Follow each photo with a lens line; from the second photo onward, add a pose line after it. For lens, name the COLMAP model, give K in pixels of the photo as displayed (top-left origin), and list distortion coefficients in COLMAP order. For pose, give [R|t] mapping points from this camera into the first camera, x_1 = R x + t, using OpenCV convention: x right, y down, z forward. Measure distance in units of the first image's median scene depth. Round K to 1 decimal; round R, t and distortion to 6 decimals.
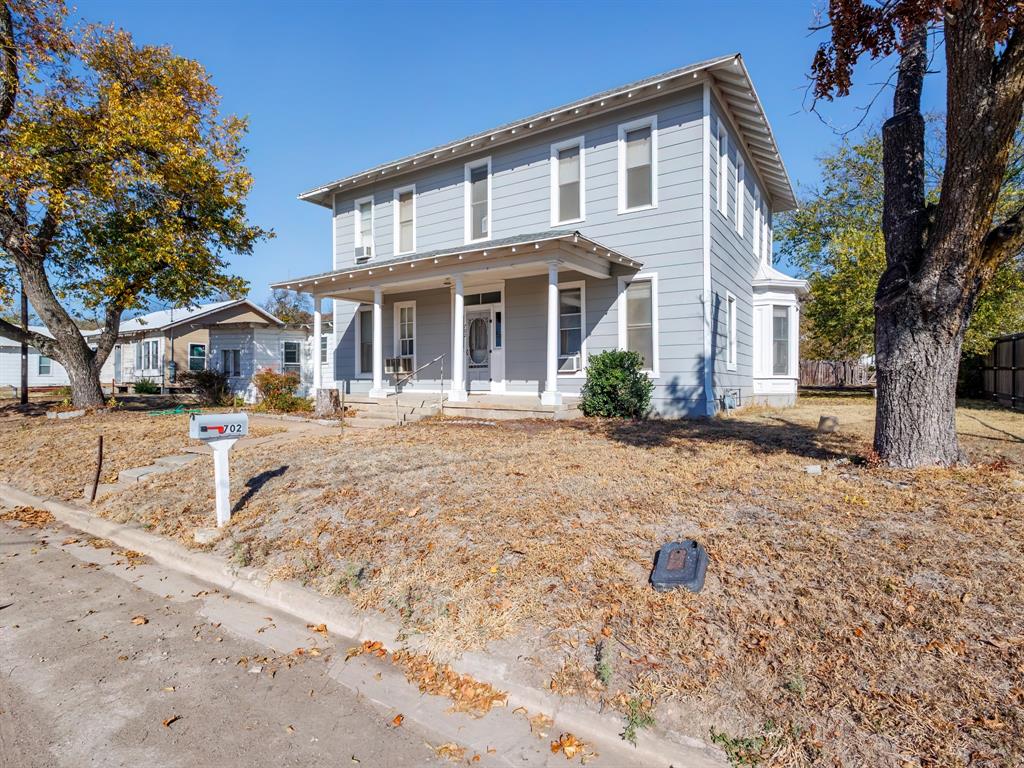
lens RADIAL K [[515.9, 0, 523.8], [0, 515.9, 367.7], [0, 0, 1]] dist [0.029332, 0.000477]
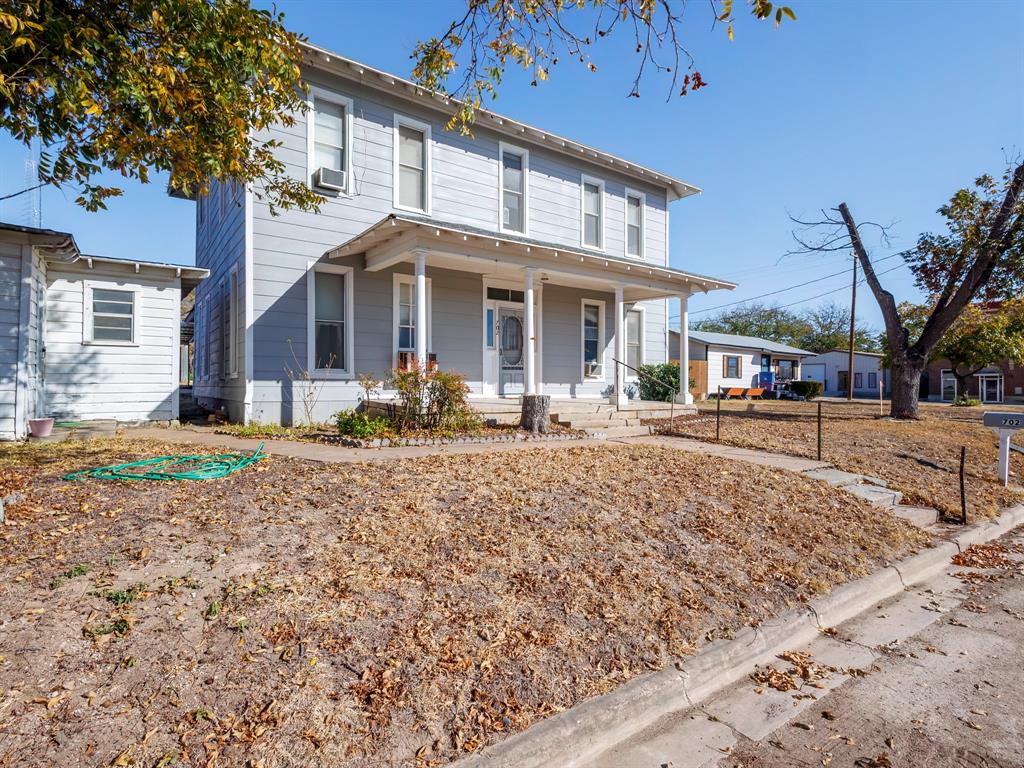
lens RADIAL K [[544.7, 0, 515.1], [0, 544.7, 385.4], [0, 0, 1]] dist [-0.015420, -0.000198]
pose [[0.365520, -0.000067, 0.930804, -0.992262], [-0.031386, 0.999430, 0.012397, 0.016196], [-0.930274, -0.033745, 0.365309, 0.627322]]
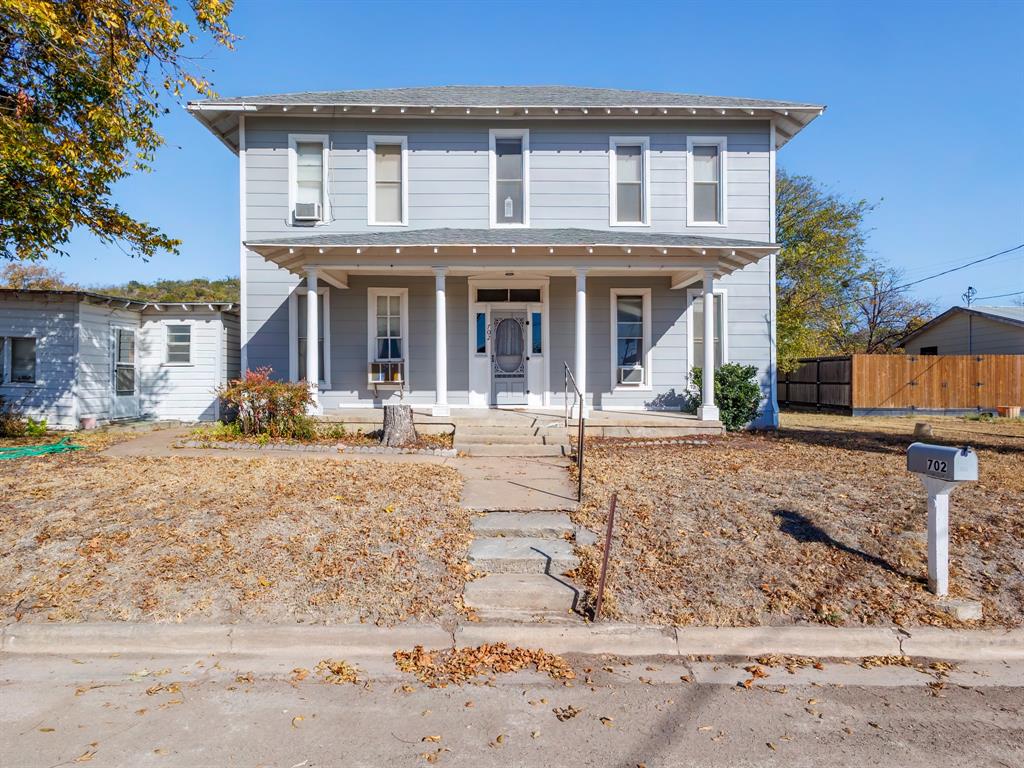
lens RADIAL K [[487.6, 0, 511.6], [0, 487.6, 386.2], [0, 0, 1]] dist [0.009301, -0.000443]
pose [[0.843288, 0.009770, 0.537372, -0.505646], [-0.017681, 0.999798, 0.009568, 0.007052], [-0.537170, -0.017570, 0.843291, 0.323366]]
